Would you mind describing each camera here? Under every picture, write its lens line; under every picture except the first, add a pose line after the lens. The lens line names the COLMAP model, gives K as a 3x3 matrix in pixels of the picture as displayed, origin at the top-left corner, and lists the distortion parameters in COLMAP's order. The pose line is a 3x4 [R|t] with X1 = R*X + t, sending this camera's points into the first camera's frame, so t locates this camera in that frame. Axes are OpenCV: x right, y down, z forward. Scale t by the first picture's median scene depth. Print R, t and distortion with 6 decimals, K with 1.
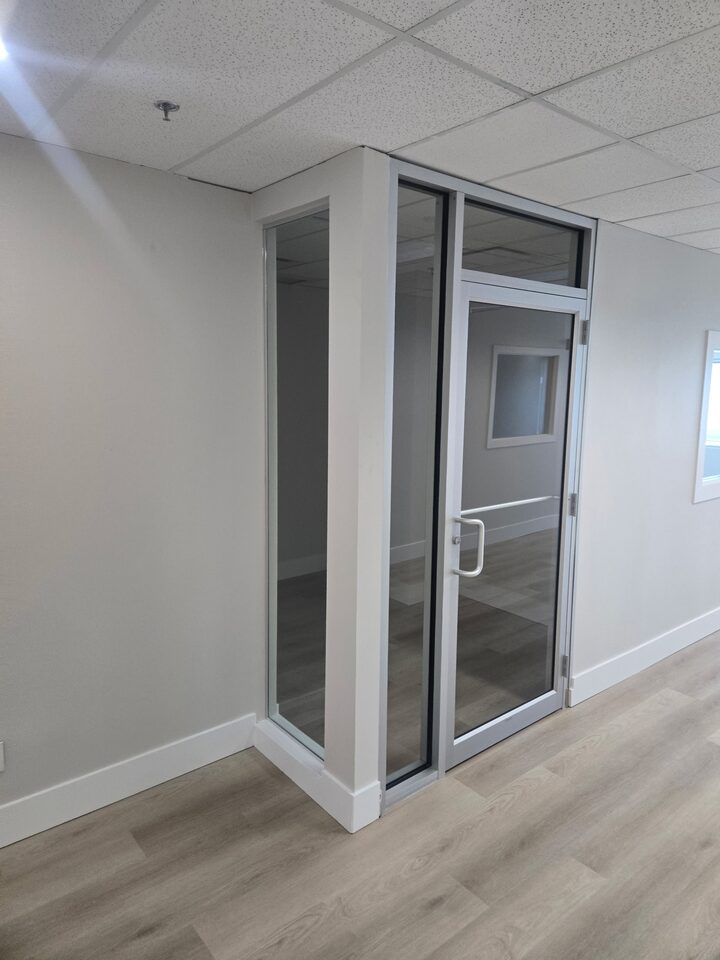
lens RADIAL K [[645.7, 0, 351.7], [0, 645.7, 464.2], [0, 0, 1]] dist [-0.007493, 0.006671]
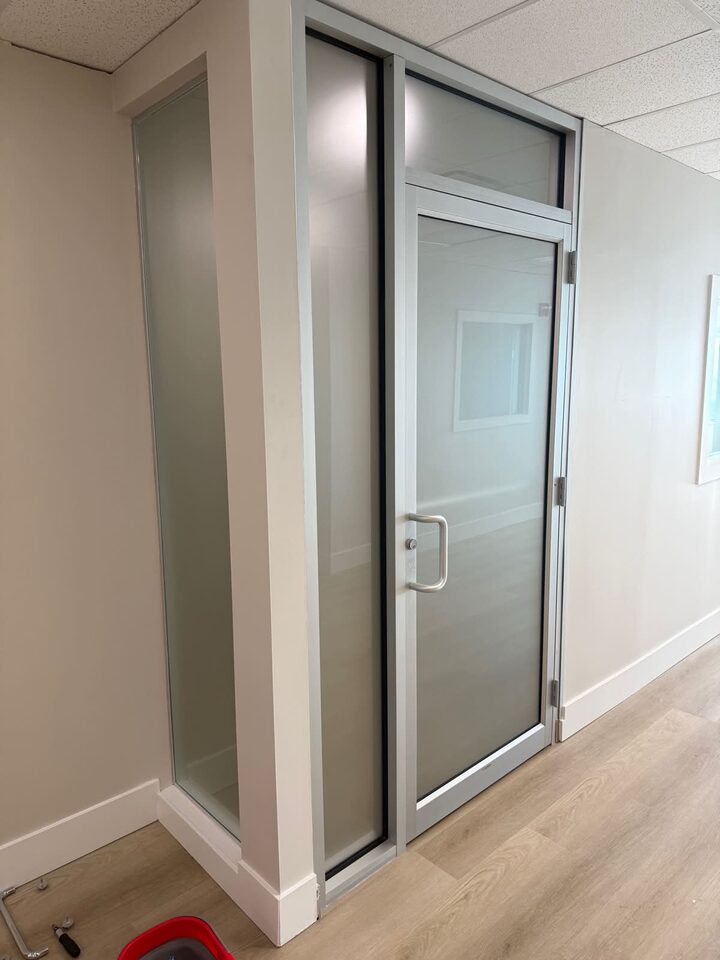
lens RADIAL K [[674.2, 0, 358.7], [0, 674.2, 485.9], [0, 0, 1]] dist [-0.033849, -0.012111]
pose [[0.997642, -0.035764, 0.058580, 0.055822], [0.033516, 0.998680, 0.038916, 0.017945], [-0.059894, -0.036861, 0.997524, 0.221212]]
